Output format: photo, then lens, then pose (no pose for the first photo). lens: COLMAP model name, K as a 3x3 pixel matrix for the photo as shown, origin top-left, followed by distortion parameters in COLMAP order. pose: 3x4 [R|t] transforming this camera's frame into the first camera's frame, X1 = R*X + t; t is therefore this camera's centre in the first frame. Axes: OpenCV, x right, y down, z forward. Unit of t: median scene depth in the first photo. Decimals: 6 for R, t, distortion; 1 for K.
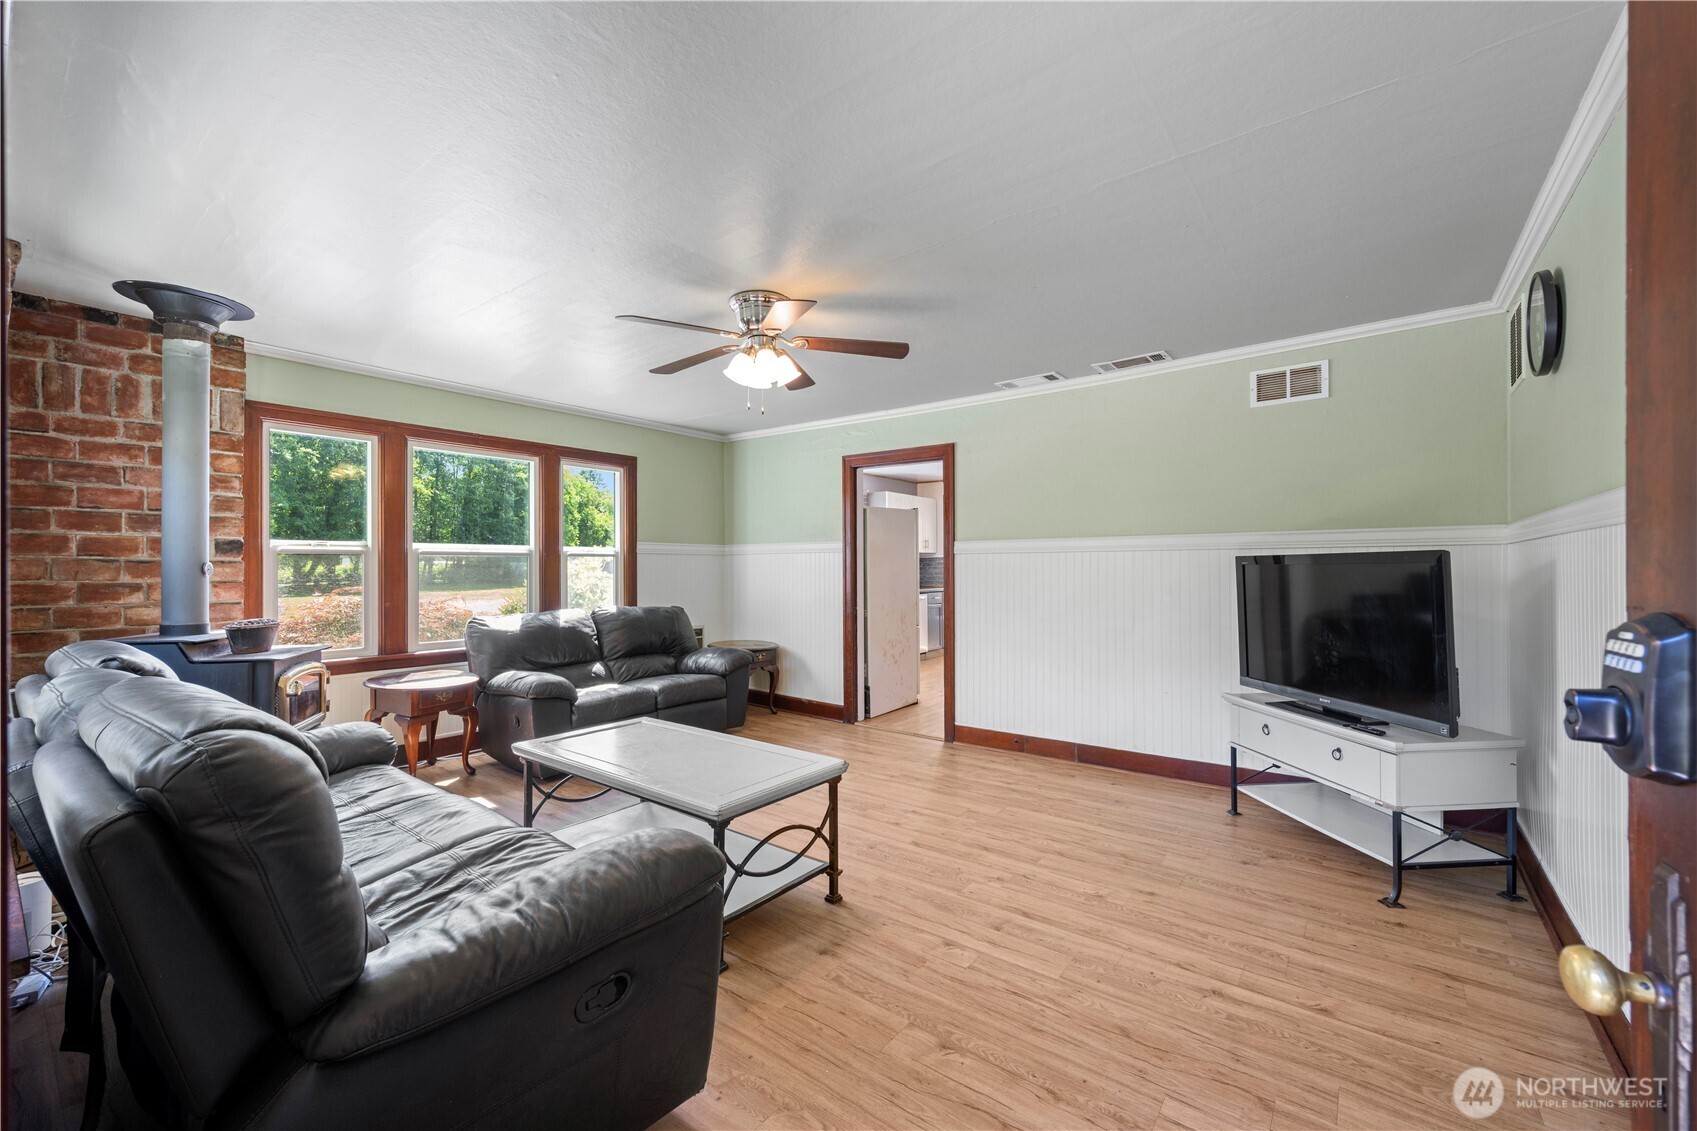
lens RADIAL K [[676.5, 0, 853.3], [0, 676.5, 564.4], [0, 0, 1]] dist [-0.000336, 0.000002]
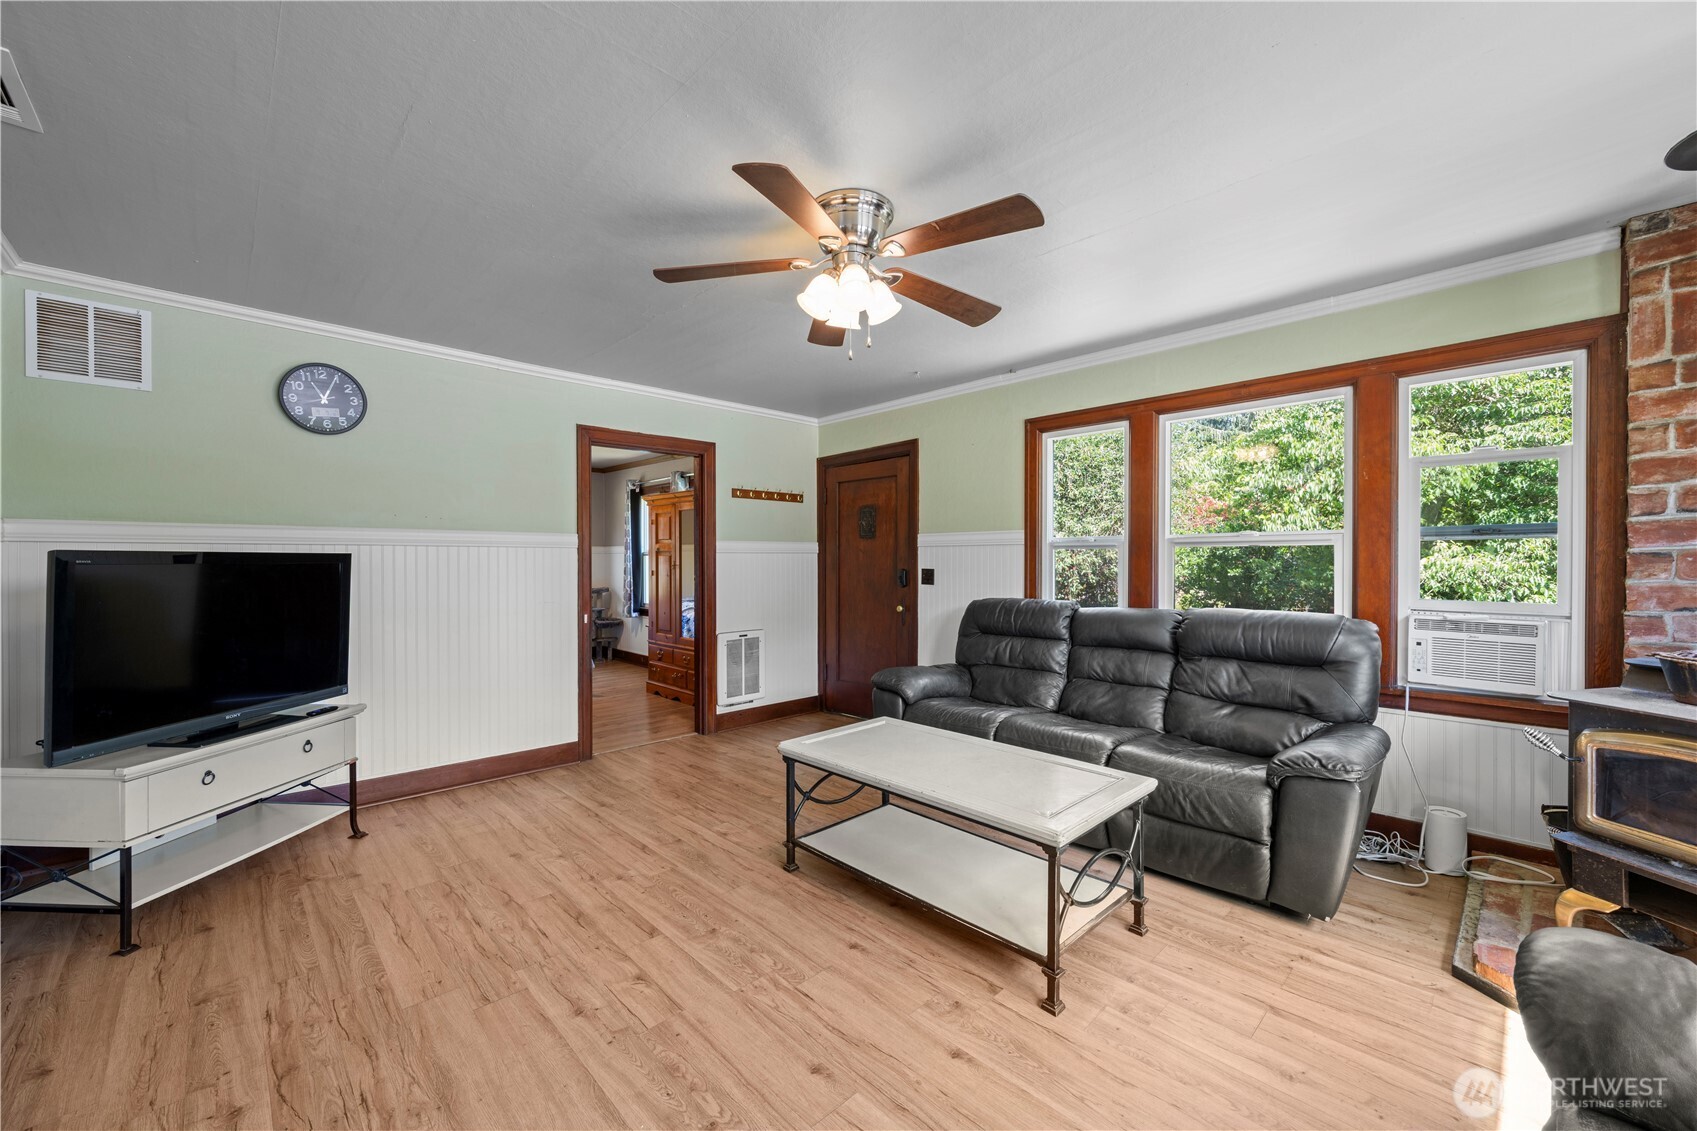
lens RADIAL K [[676.5, 0, 851.7], [0, 676.5, 565.0], [0, 0, 1]] dist [-0.000336, 0.000002]
pose [[-0.988566, 0.010348, 0.150430, -0.256679], [0.010596, 0.999943, 0.000848, 0.008191], [-0.150413, 0.002433, -0.988620, 1.808154]]
